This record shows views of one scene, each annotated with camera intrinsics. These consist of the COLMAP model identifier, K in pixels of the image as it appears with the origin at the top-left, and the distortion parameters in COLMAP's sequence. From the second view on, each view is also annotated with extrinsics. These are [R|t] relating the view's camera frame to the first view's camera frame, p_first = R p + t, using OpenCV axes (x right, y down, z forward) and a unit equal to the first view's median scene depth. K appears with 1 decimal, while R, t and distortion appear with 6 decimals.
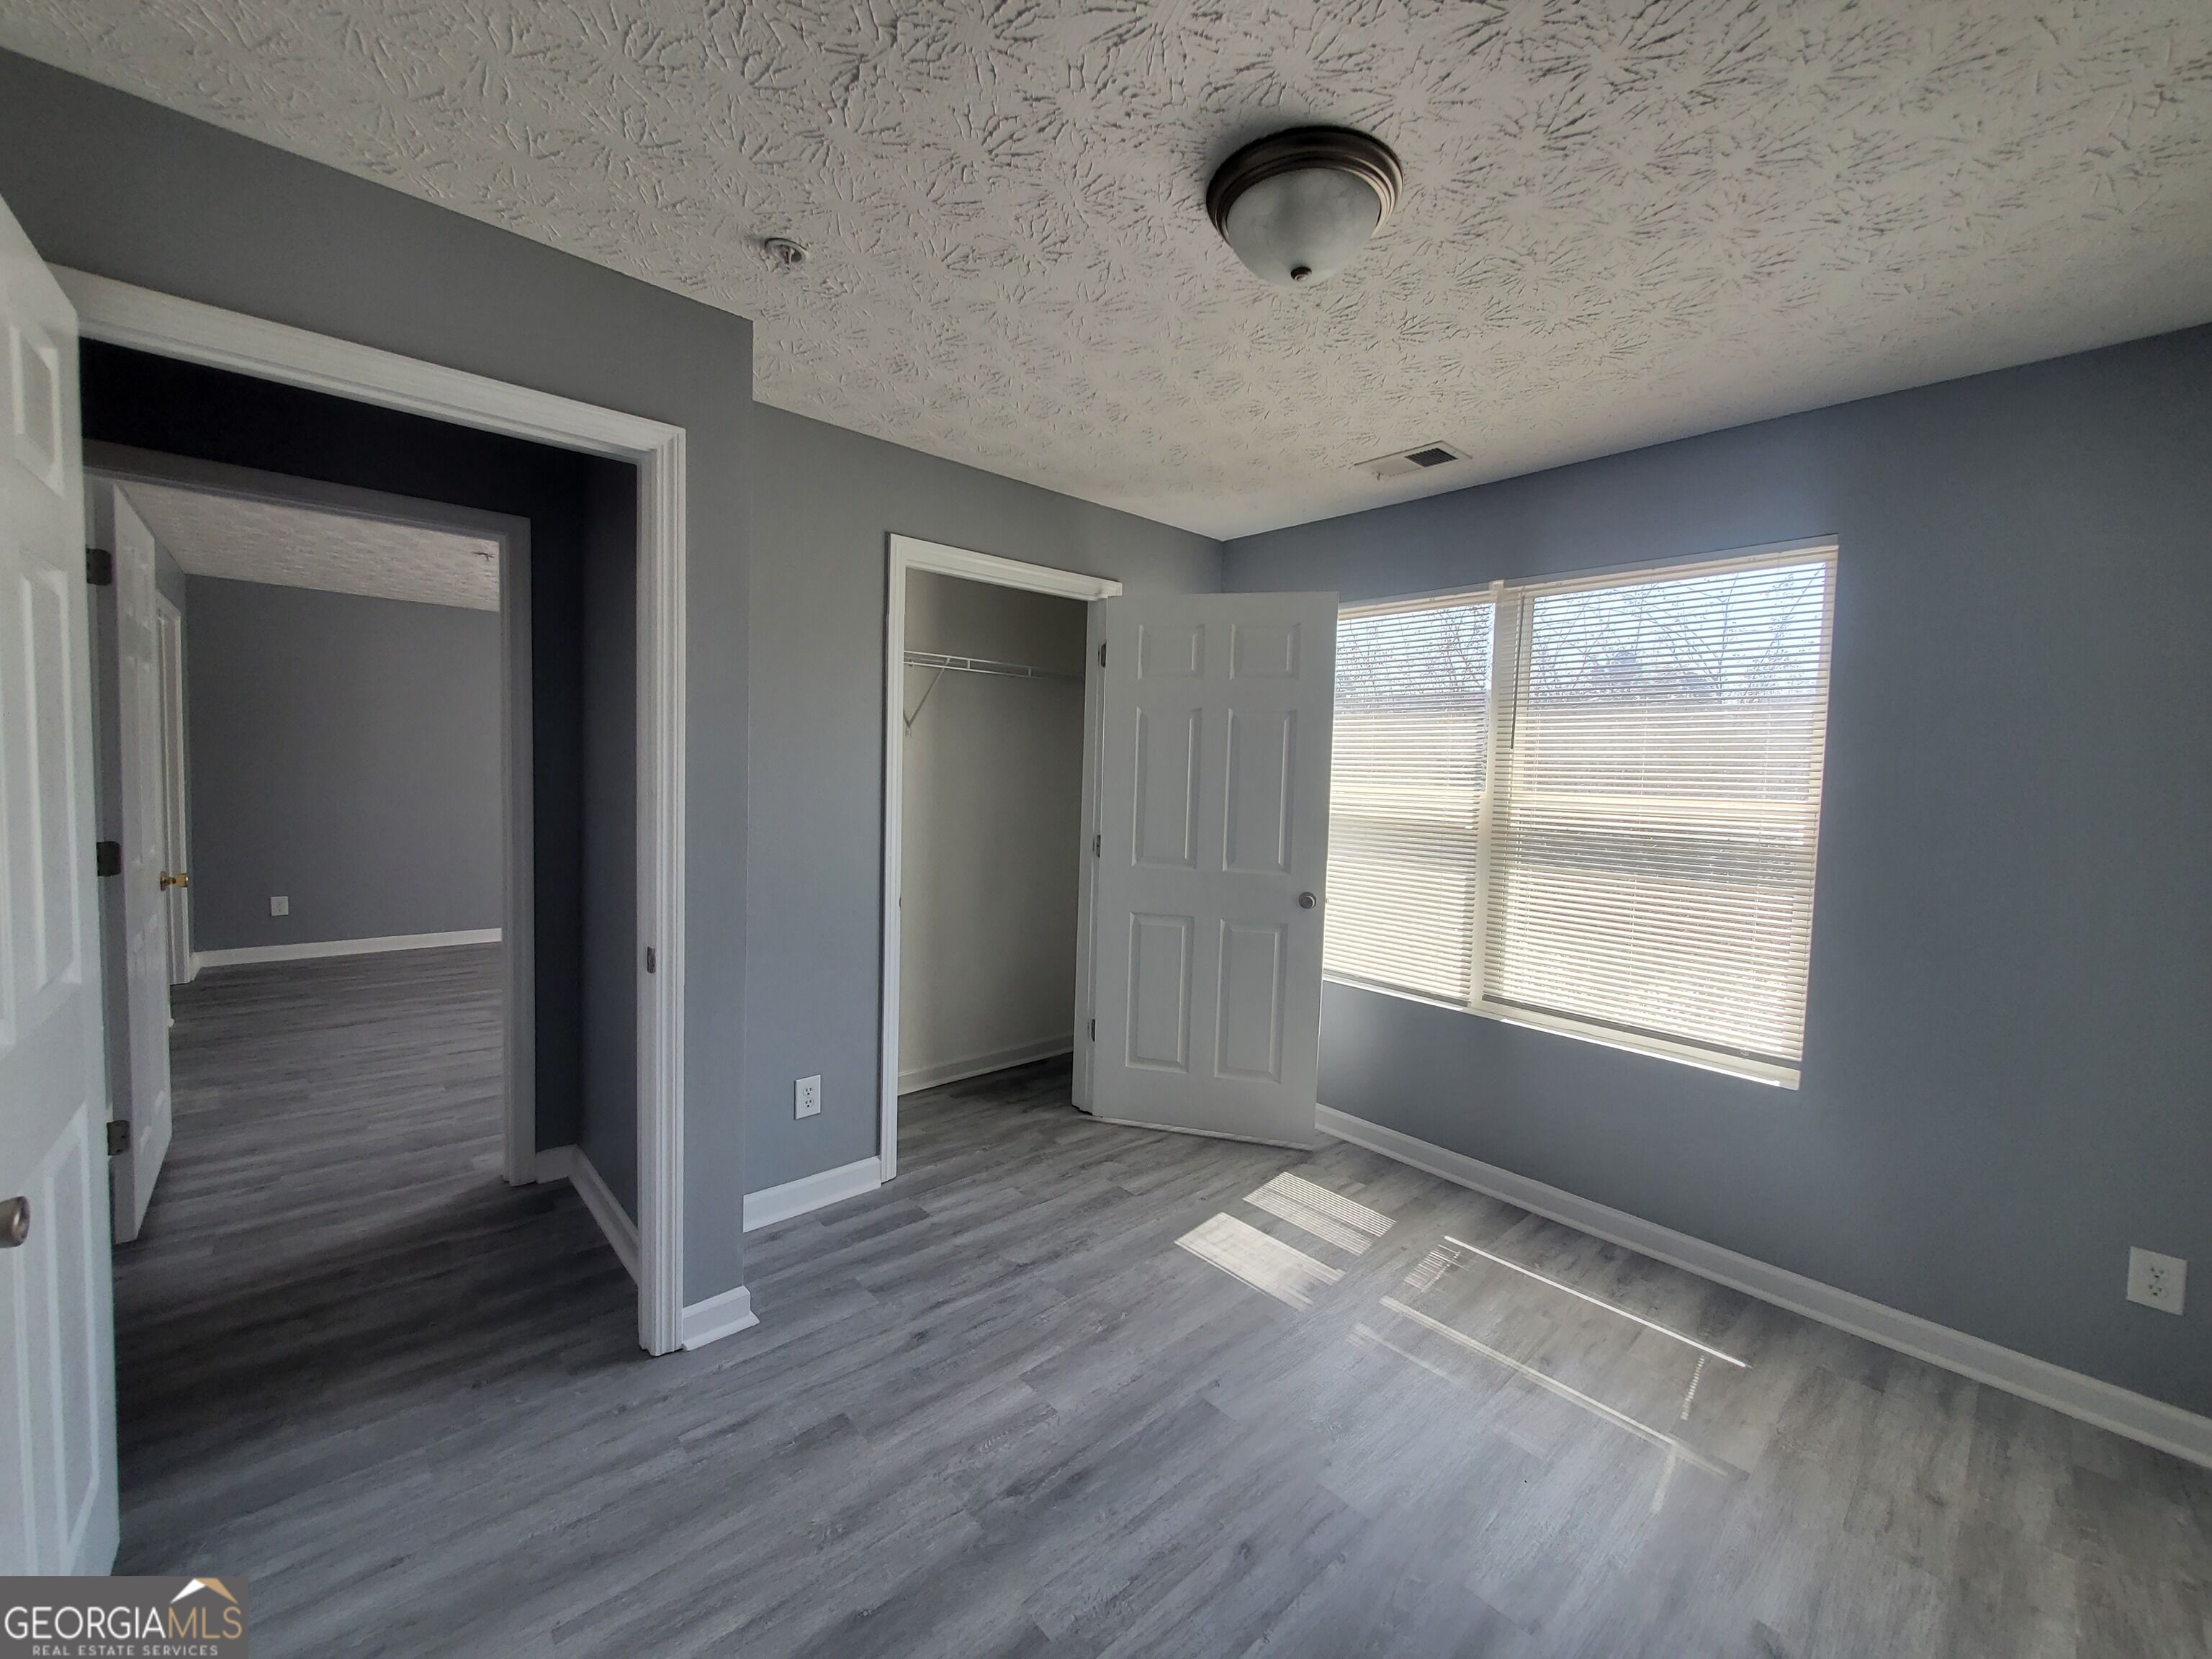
lens RADIAL K [[879.2, 0, 1117.0], [0, 879.2, 822.2], [0, 0, 1]] dist [0.000777, -0.000420]
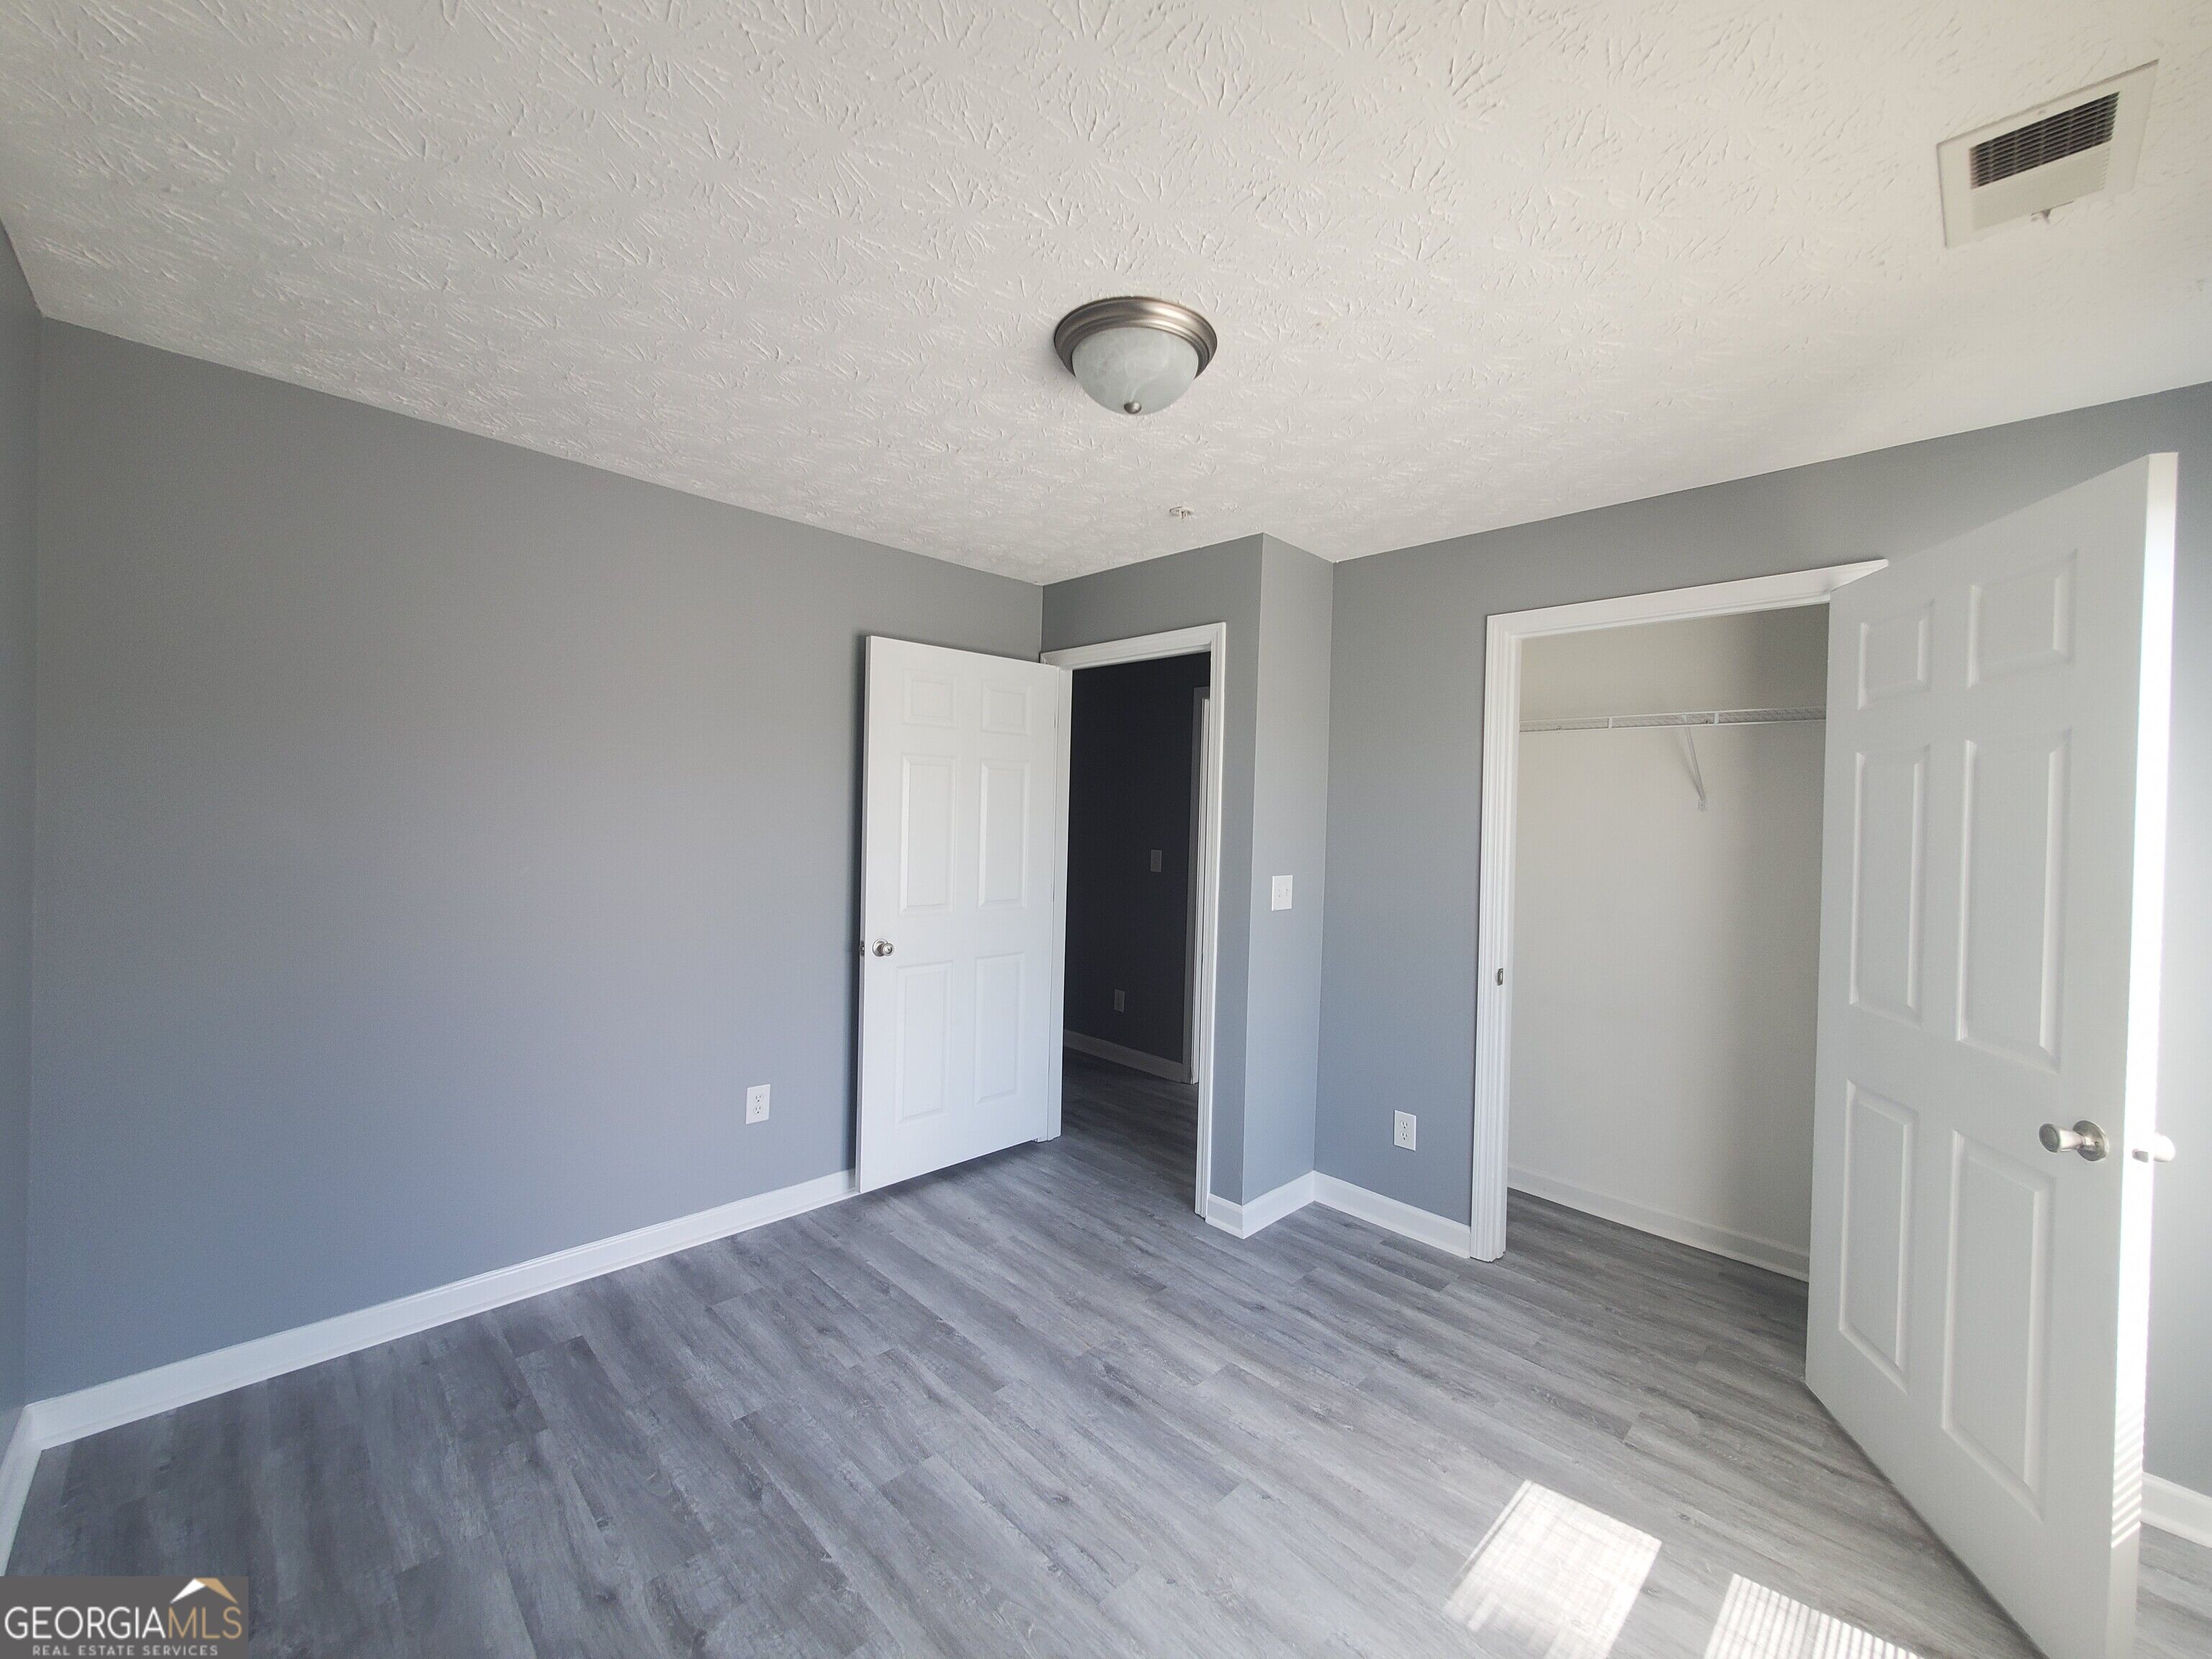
lens RADIAL K [[879.2, 0, 1114.7], [0, 879.2, 822.5], [0, 0, 1]] dist [0.000777, -0.000420]
pose [[0.041667, -0.018161, -0.998966, 0.860239], [-0.089853, 0.995715, -0.021850, -0.025763], [0.995083, 0.090670, 0.039857, 0.613920]]
